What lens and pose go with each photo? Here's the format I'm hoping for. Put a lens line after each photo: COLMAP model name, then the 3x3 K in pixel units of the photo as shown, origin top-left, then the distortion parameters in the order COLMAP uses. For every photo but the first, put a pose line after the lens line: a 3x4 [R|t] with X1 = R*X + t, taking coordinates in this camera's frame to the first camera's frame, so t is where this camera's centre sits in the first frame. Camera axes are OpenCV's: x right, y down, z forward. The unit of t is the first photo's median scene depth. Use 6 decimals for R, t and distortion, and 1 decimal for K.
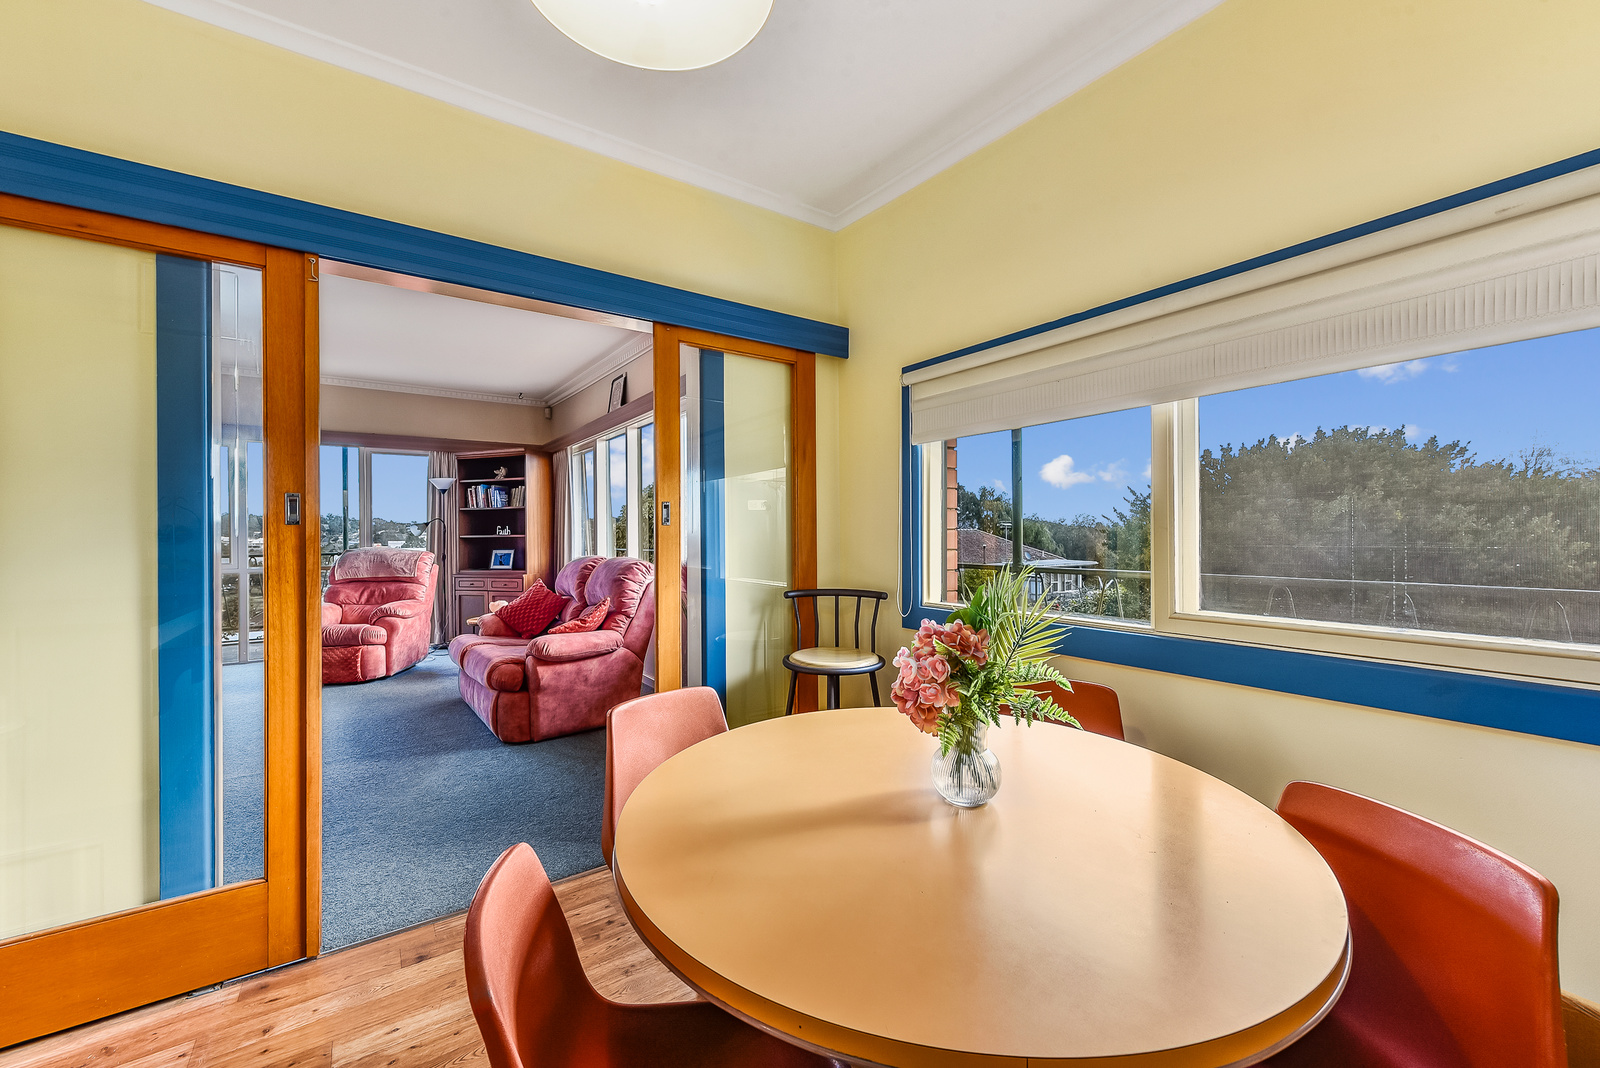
lens RADIAL K [[646.4, 0, 807.9], [0, 646.4, 528.5], [0, 0, 1]] dist [-0.014155, 0.001476]
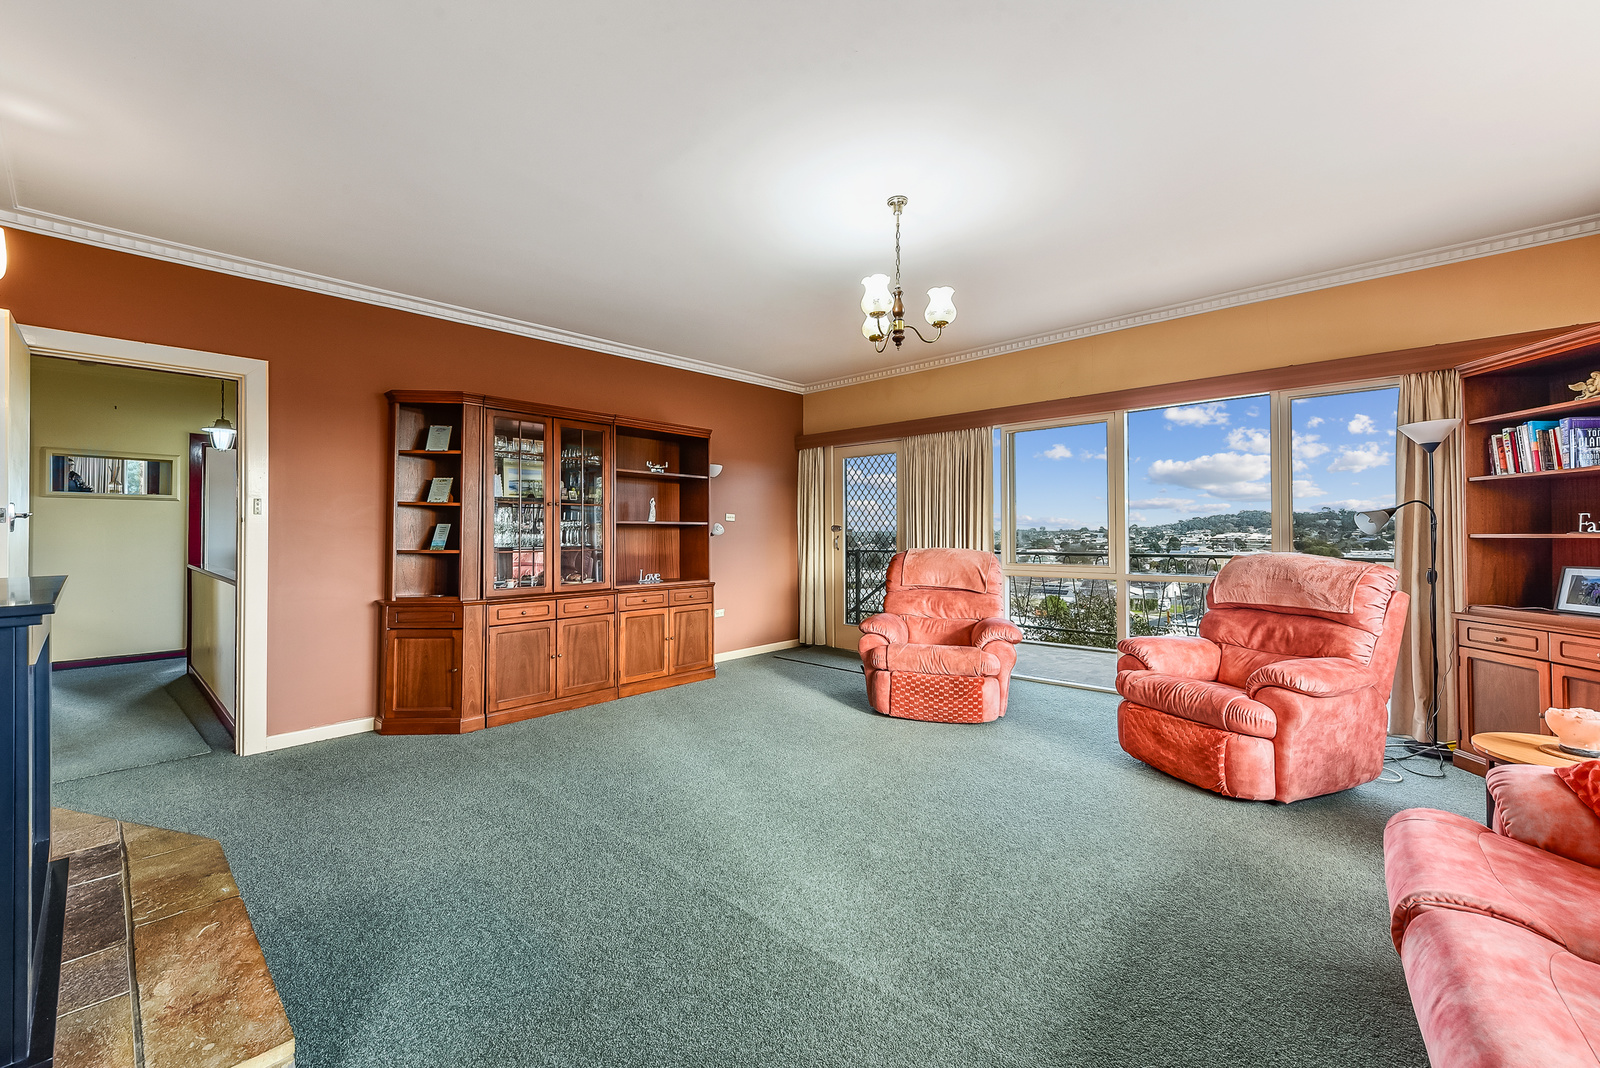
lens RADIAL K [[646.4, 0, 782.4], [0, 646.4, 528.5], [0, 0, 1]] dist [-0.014155, 0.001476]
pose [[0.210941, -0.004656, -0.977488, -0.209381], [0.005629, 0.999978, -0.003548, 0.006974], [0.977483, -0.004754, 0.210963, 0.452582]]
